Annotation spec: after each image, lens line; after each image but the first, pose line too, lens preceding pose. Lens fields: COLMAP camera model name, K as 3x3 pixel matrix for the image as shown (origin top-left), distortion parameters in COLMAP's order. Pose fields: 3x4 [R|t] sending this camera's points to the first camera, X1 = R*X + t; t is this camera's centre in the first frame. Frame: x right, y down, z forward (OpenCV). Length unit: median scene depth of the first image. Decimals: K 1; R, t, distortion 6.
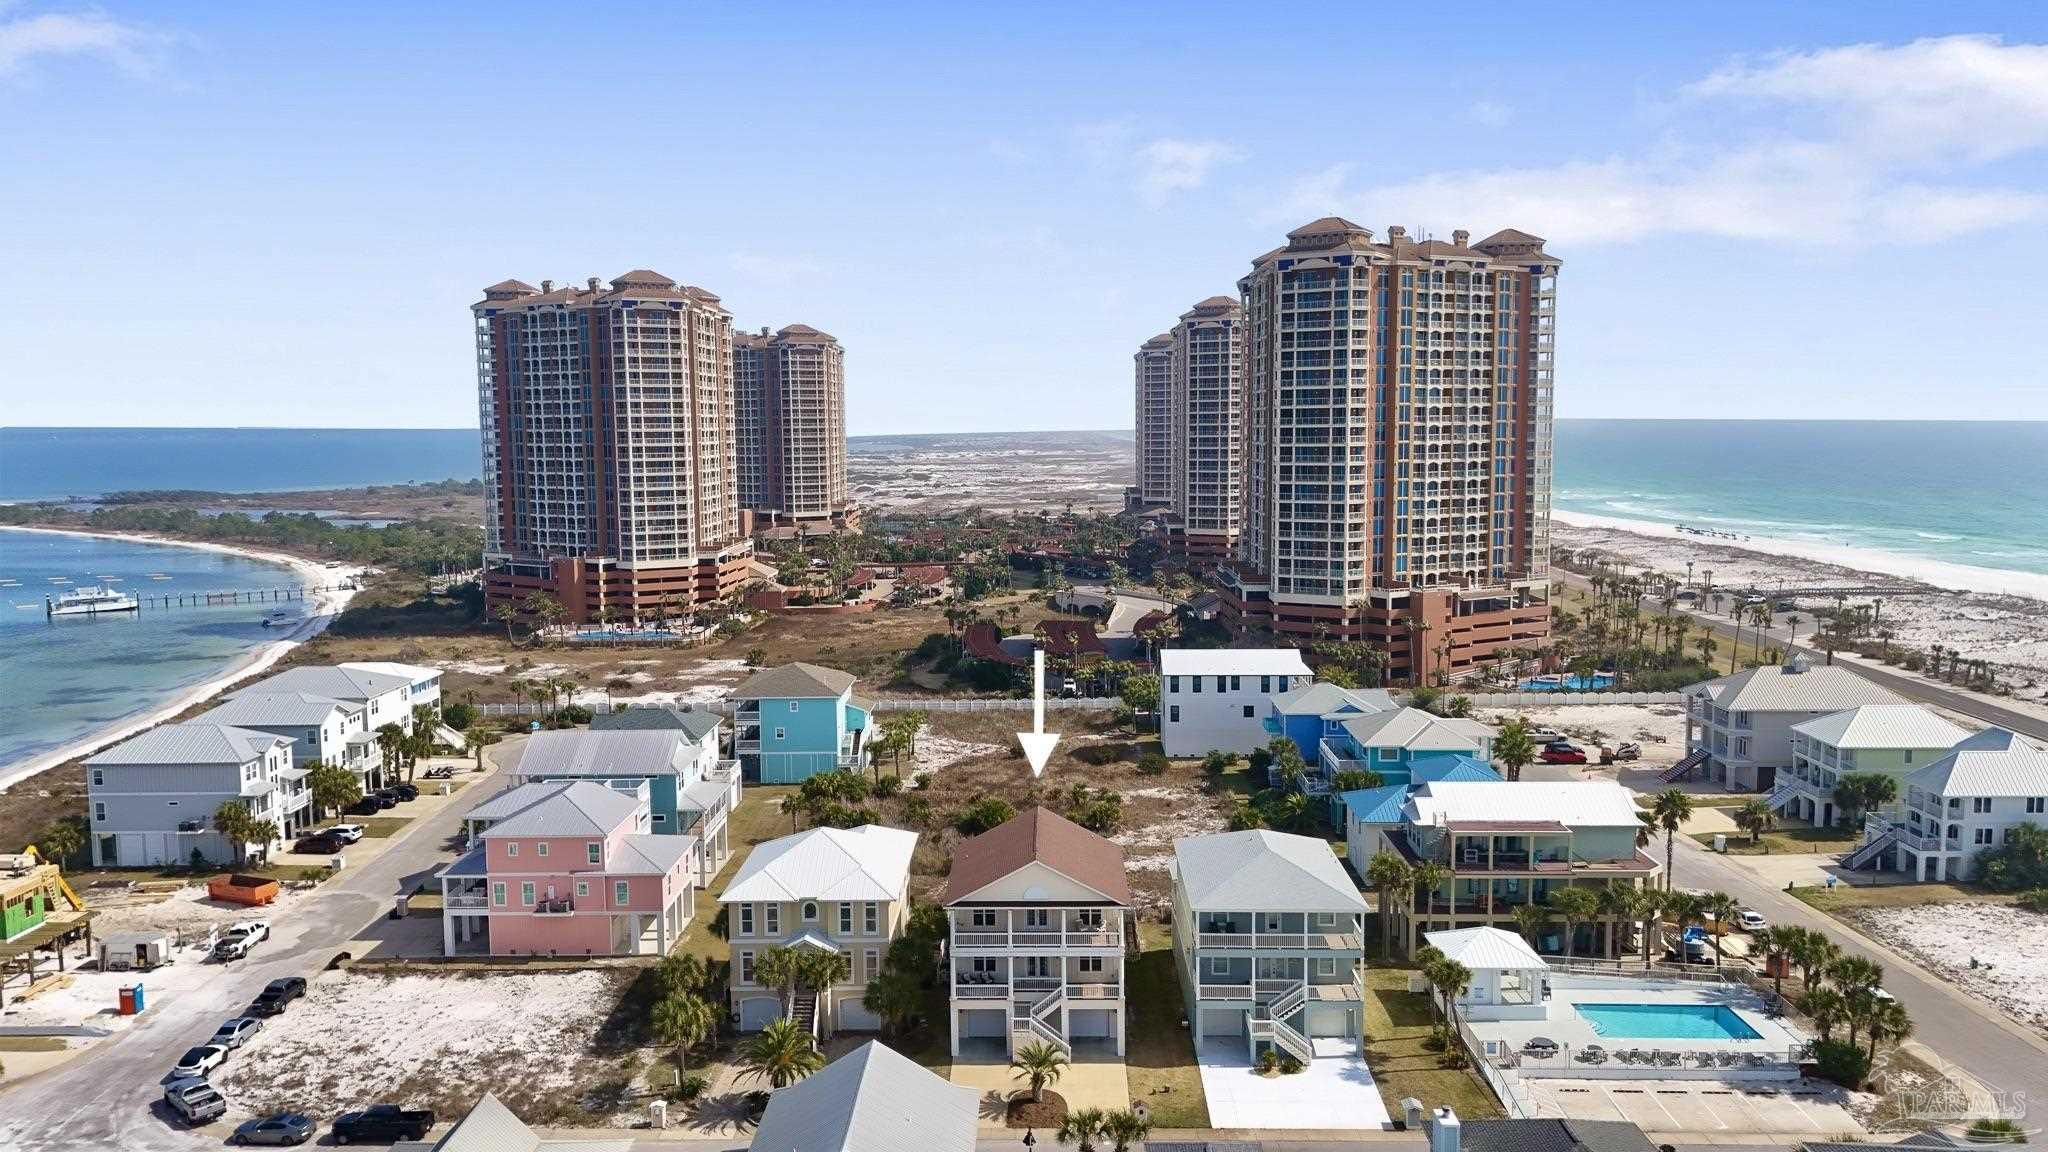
lens RADIAL K [[1523.1, 0, 1024.0], [0, 1523.1, 576.0], [0, 0, 1]] dist [0.047737, -0.000923]
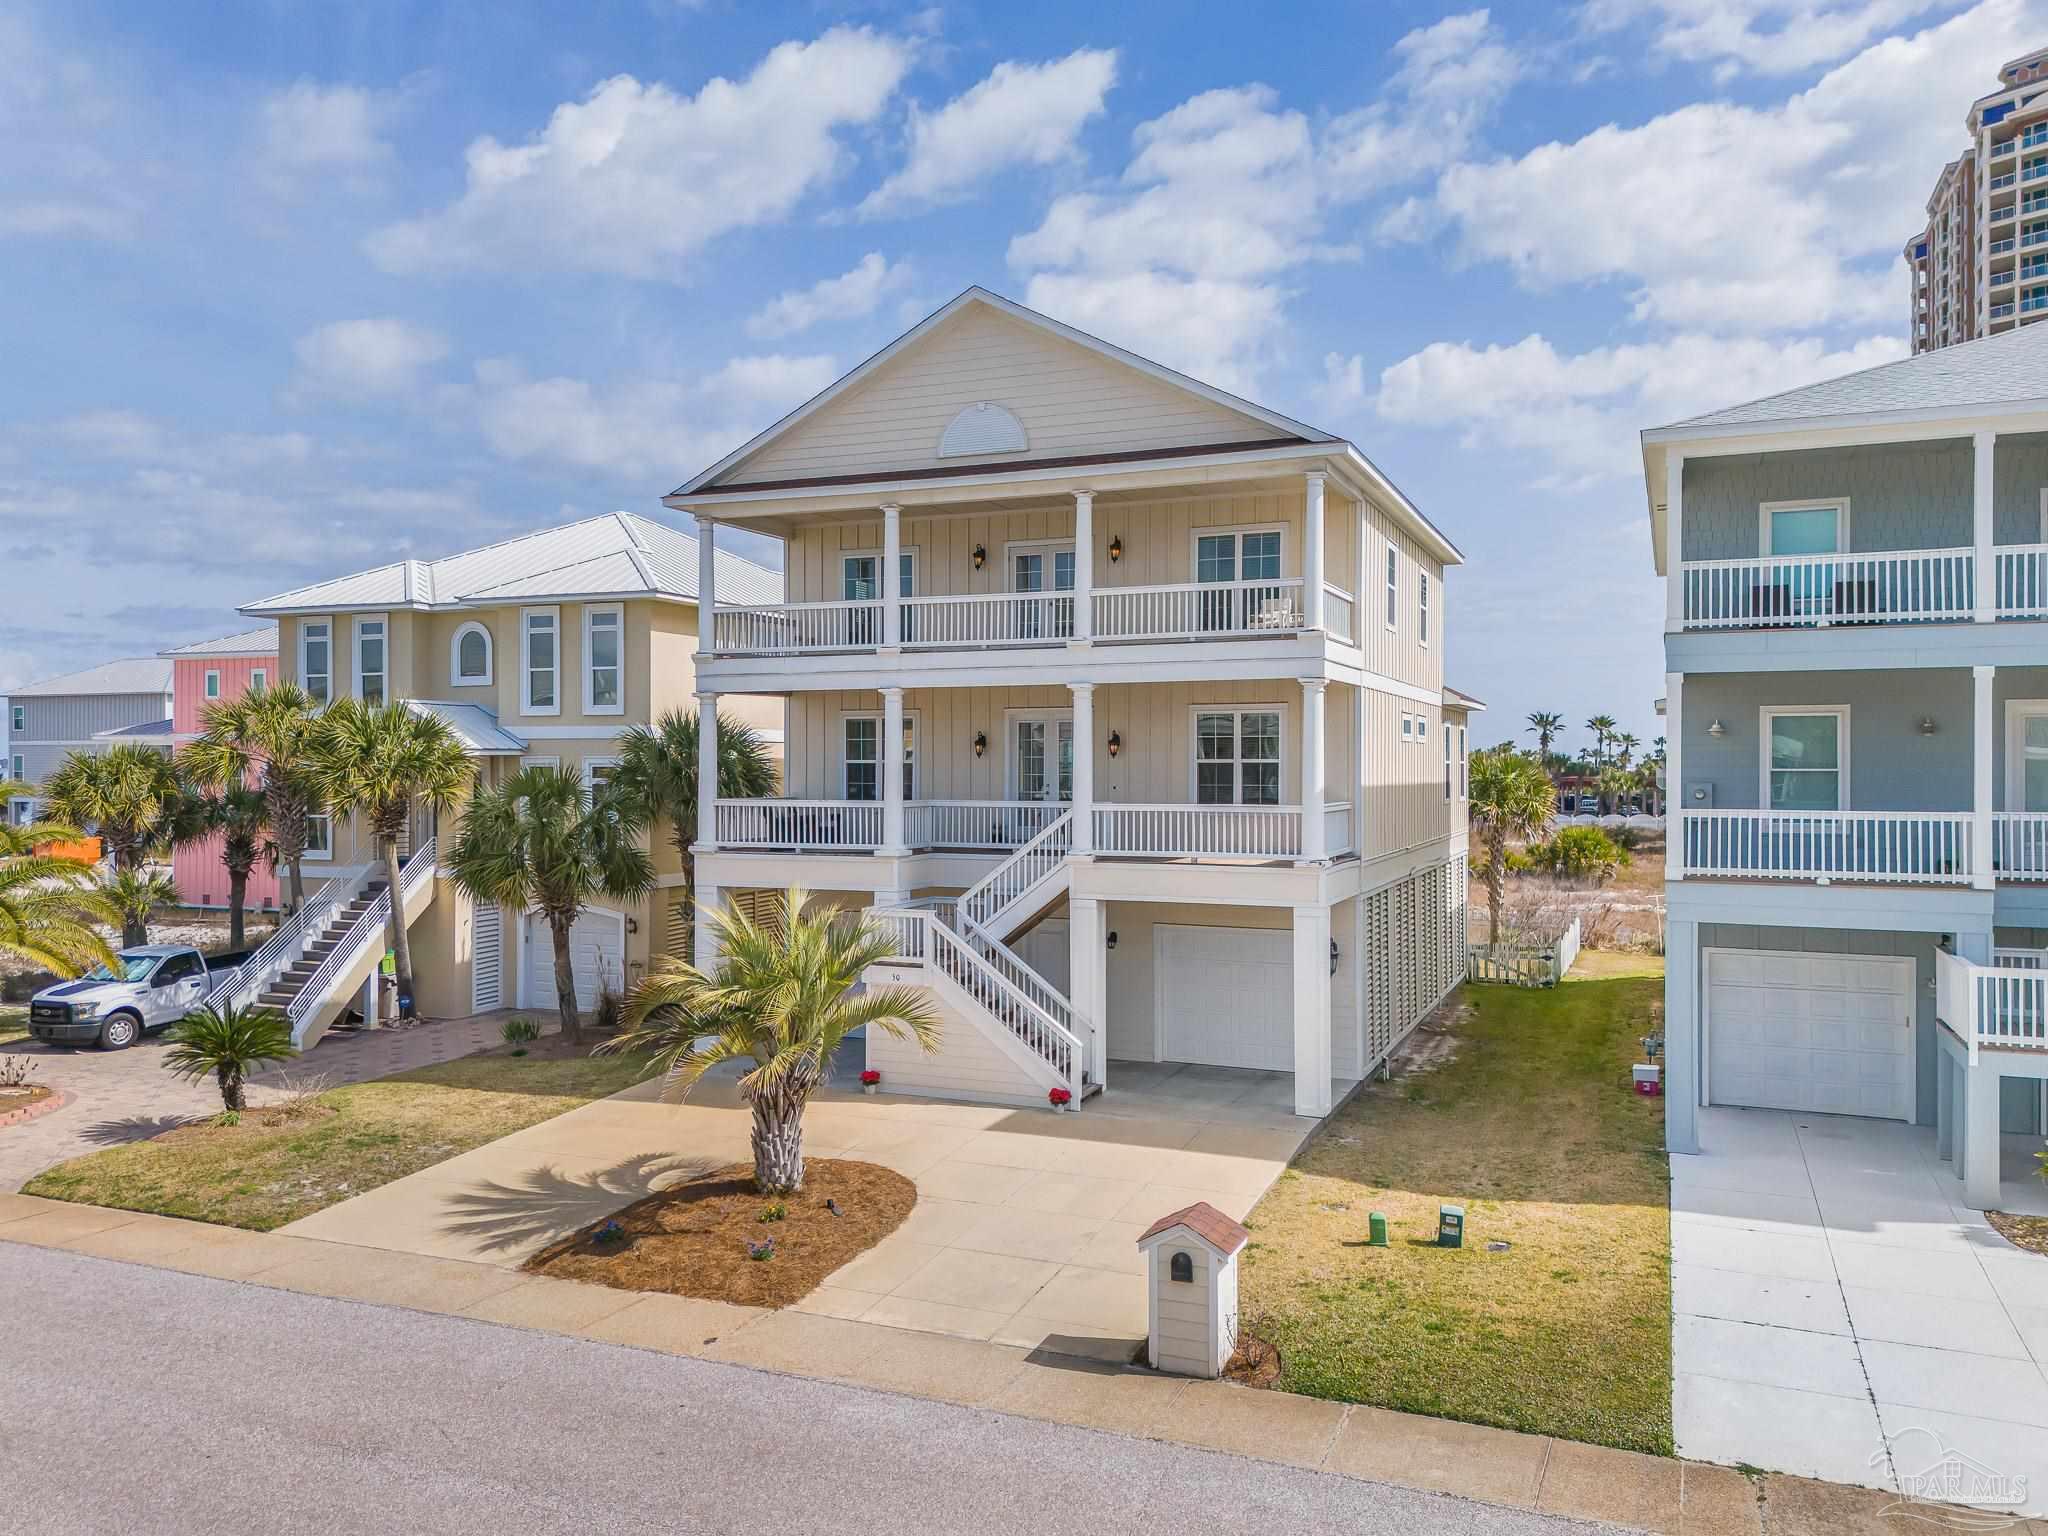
lens RADIAL K [[1526.1, 0, 1019.2], [0, 1526.1, 767.4], [0, 0, 1]] dist [0.044901, -0.015634]
pose [[0.927774, 0.007211, -0.373072, 0.046910], [-0.046781, 0.994173, -0.097120, 0.123655], [0.370197, 0.107558, 0.922705, 0.331832]]
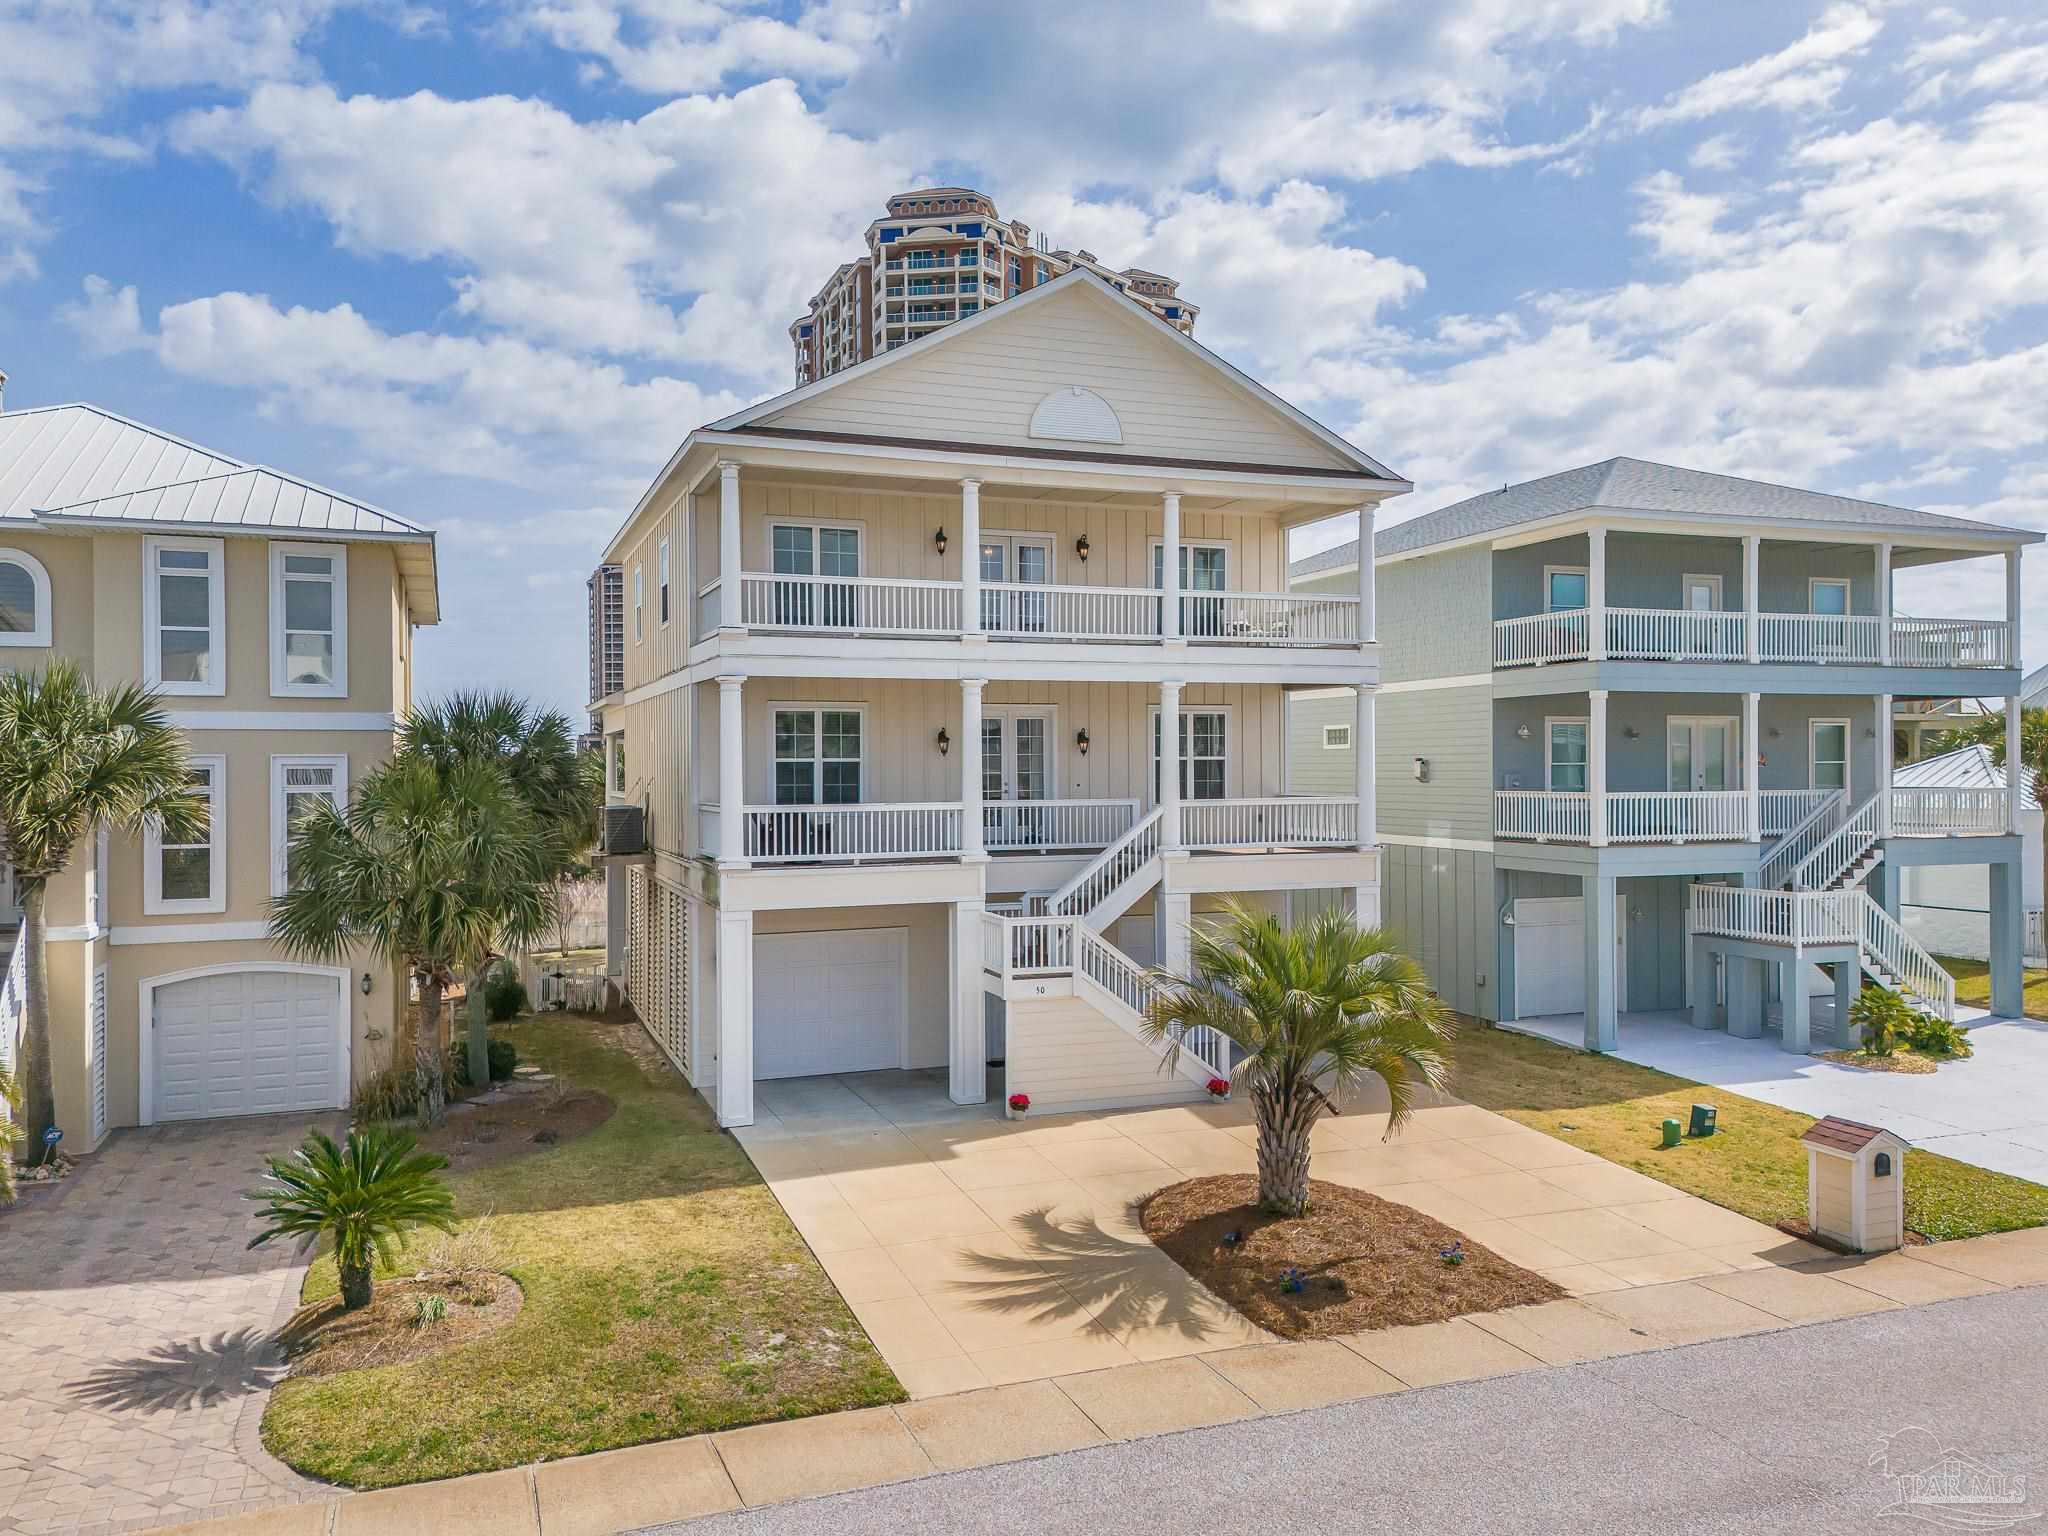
lens RADIAL K [[1510.1, 0, 1018.5], [0, 1510.1, 767.9], [0, 0, 1]] dist [0.061528, -0.048365]
pose [[0.929793, 0.000810, 0.368082, -0.038404], [0.039172, 0.994101, -0.101139, 0.123795], [-0.365993, 0.108457, 0.924276, 0.336505]]
